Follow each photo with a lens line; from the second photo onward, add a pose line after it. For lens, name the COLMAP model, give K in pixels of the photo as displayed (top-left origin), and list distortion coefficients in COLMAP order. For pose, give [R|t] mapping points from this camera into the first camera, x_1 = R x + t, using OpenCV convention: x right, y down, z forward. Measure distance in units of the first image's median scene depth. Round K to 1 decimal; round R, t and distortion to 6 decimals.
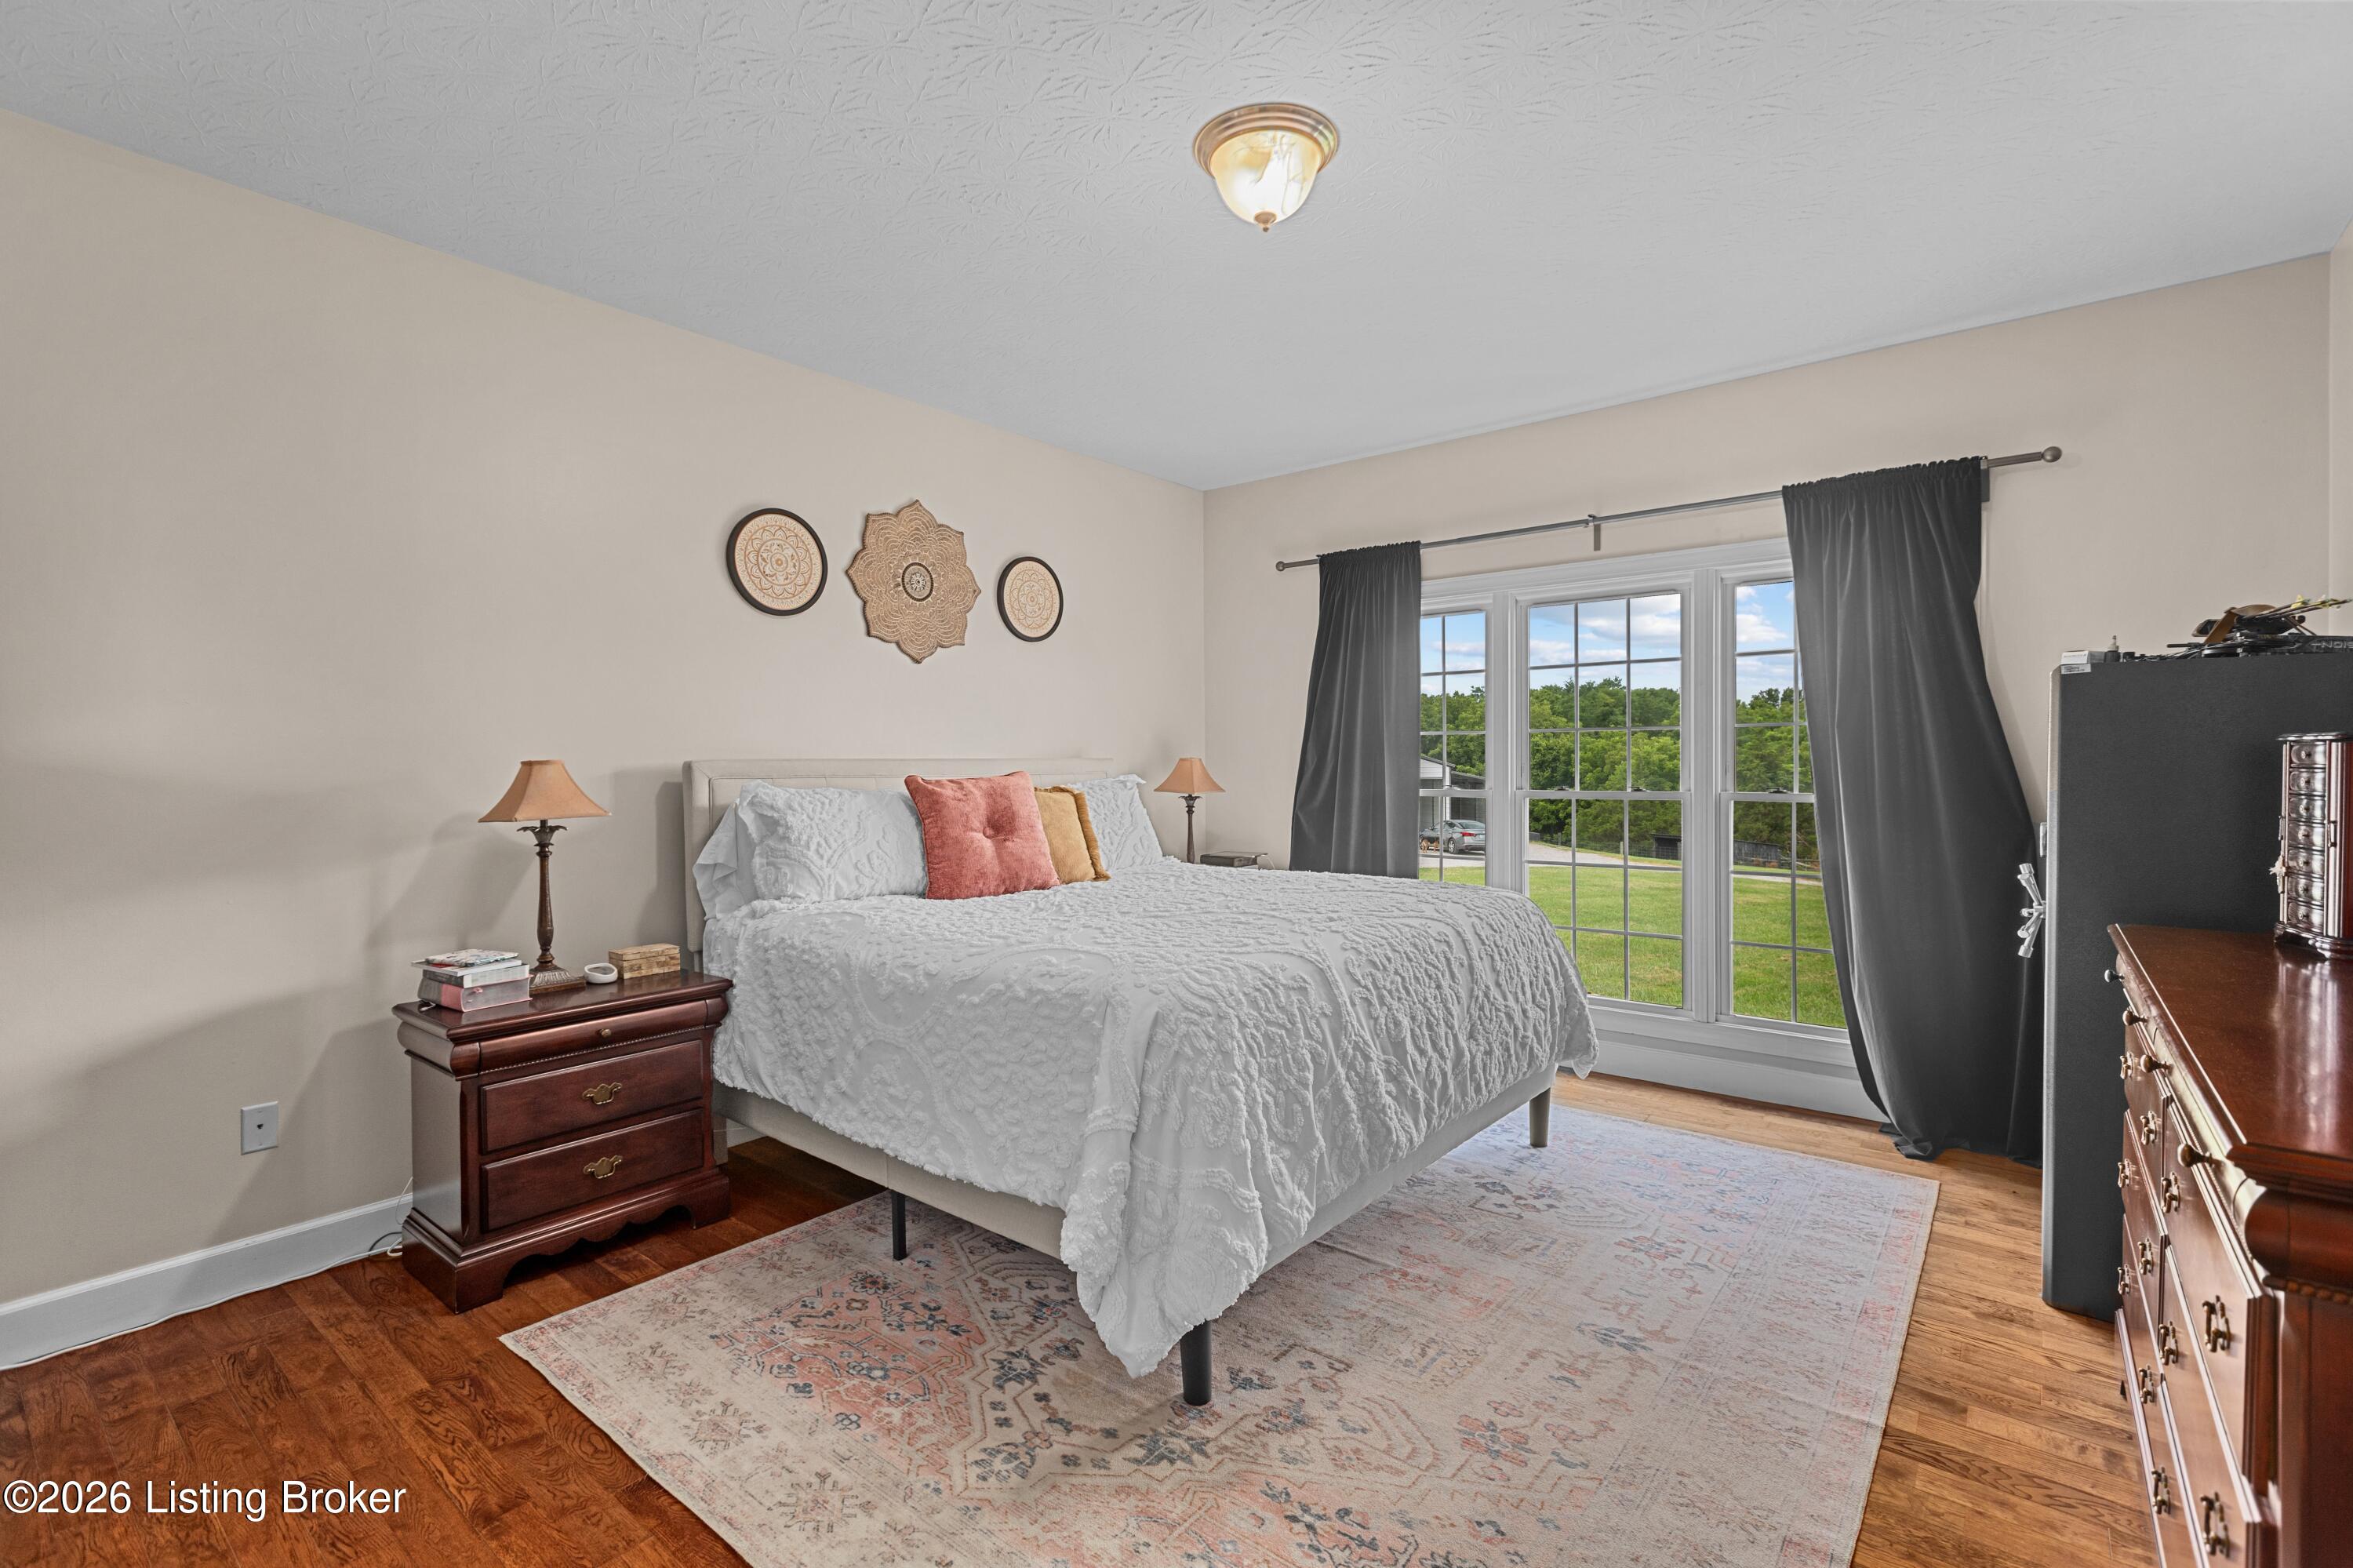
lens RADIAL K [[1055.1, 0, 1156.6], [0, 1055.1, 755.1], [0, 0, 1]] dist [0.000612, 0.000216]
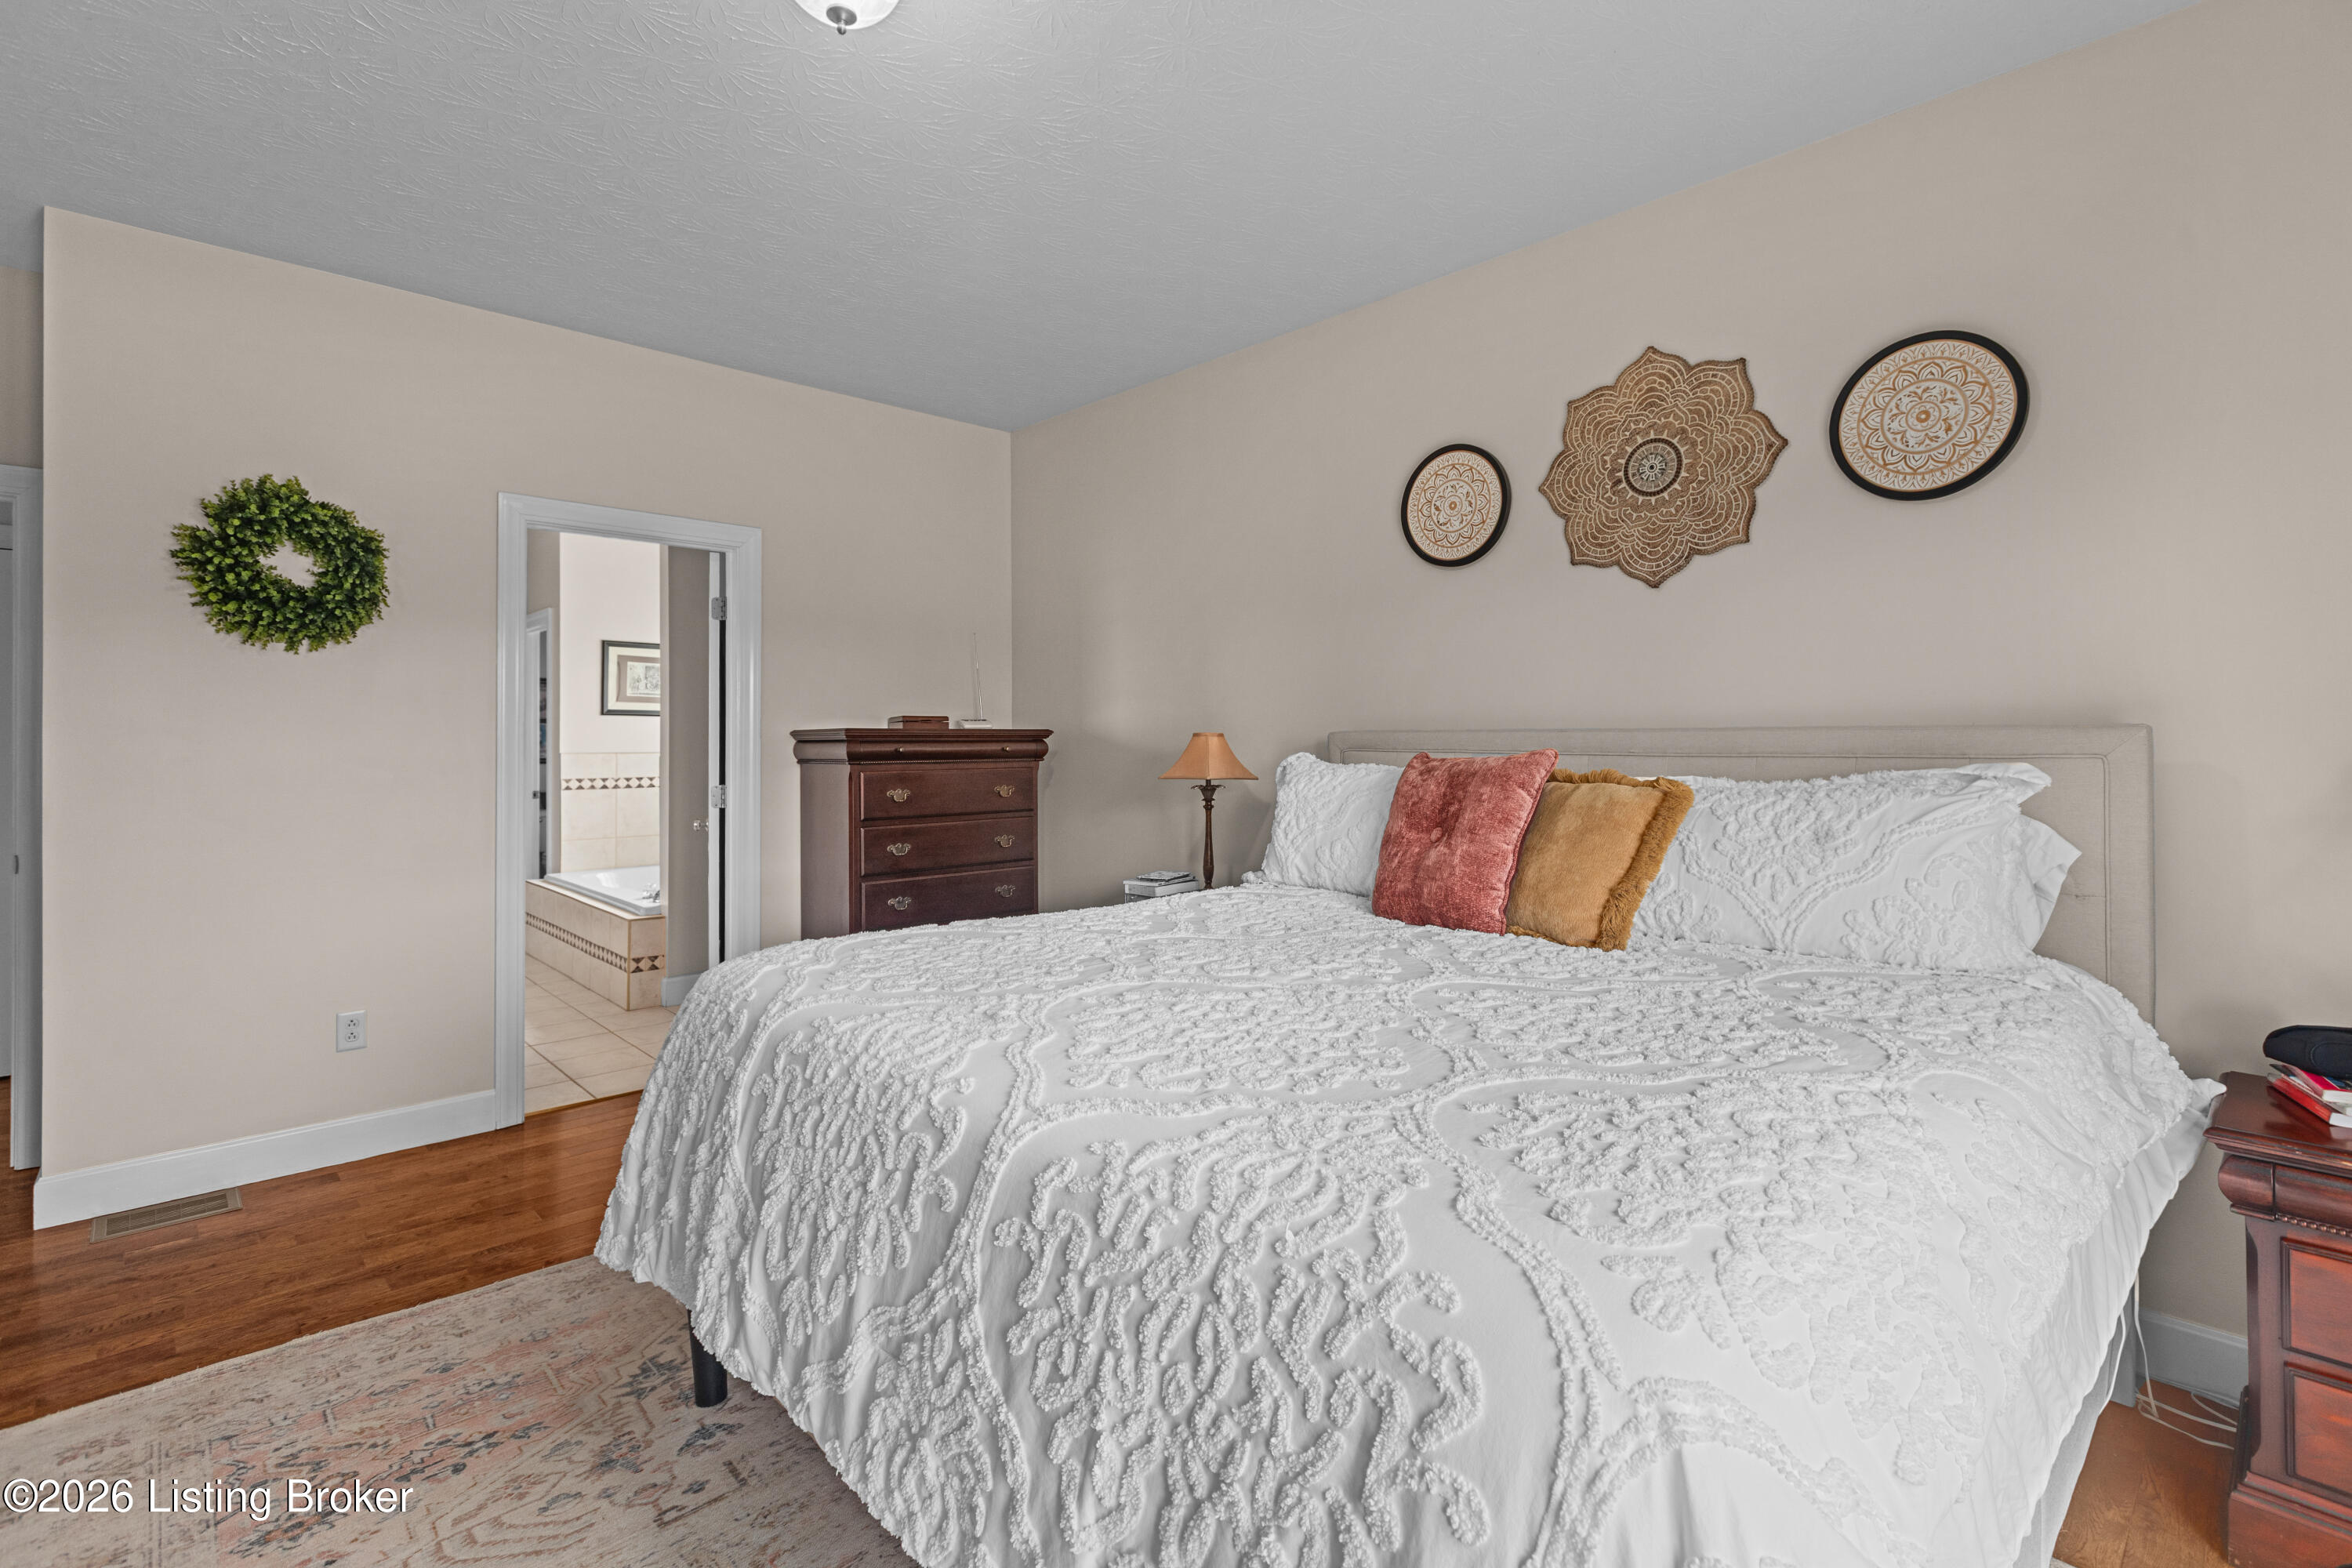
lens RADIAL K [[1073.5, 0, 1179.7], [0, 1073.5, 734.1], [0, 0, 1]] dist [-0.002381, -0.000317]
pose [[-0.110482, -0.005494, -0.993863, 0.543718], [-0.000763, 0.999985, -0.005444, 0.010760], [0.993878, 0.000157, -0.110485, 0.871845]]
